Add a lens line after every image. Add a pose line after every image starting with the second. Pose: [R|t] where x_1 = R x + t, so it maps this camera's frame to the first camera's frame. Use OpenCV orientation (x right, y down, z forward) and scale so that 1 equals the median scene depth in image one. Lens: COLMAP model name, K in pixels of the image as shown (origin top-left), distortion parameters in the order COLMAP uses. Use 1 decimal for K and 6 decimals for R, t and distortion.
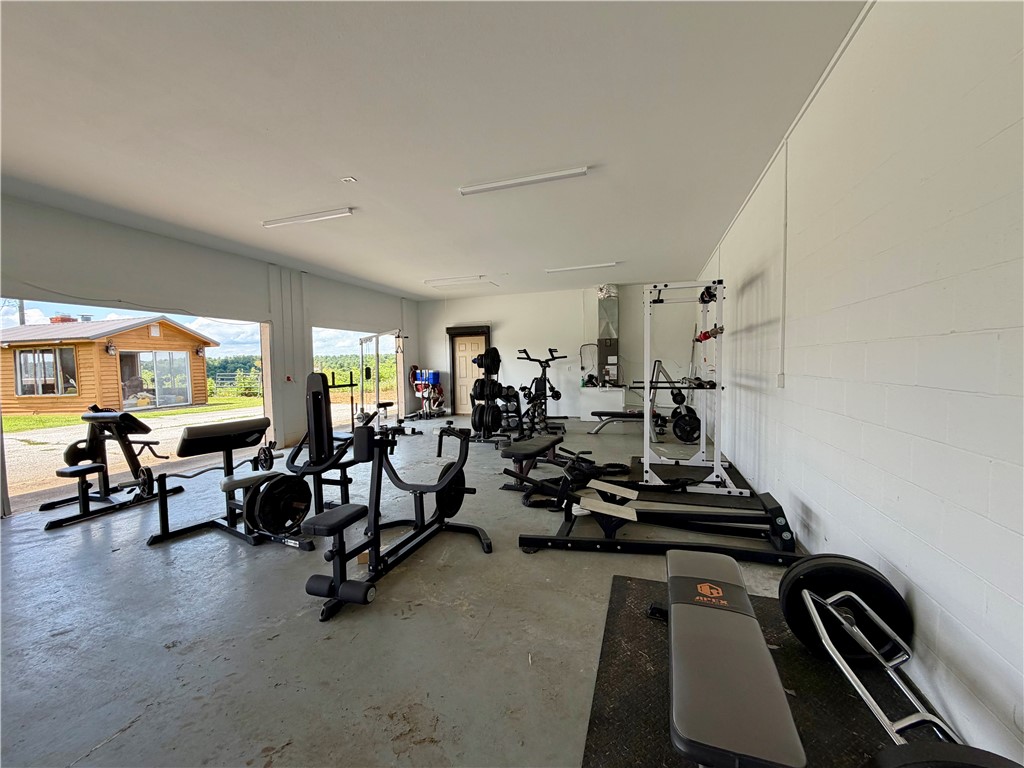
lens RADIAL K [[408.1, 0, 512.0], [0, 408.1, 384.0], [0, 0, 1]] dist [-0.000061, -0.000052]
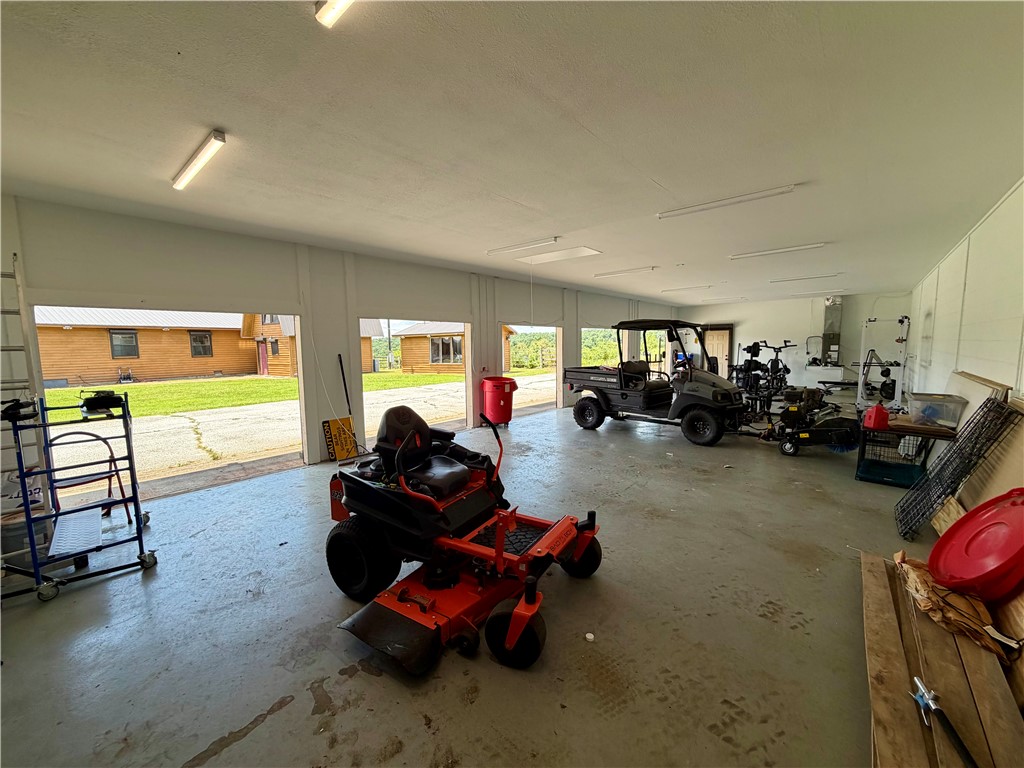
lens RADIAL K [[408.1, 0, 512.0], [0, 408.1, 384.0], [0, 0, 1]] dist [-0.000061, -0.000052]
pose [[0.922802, 0.041929, -0.382986, -0.247557], [-0.021181, 0.998078, 0.058233, 0.009537], [0.384692, -0.045625, 0.921917, -0.778724]]
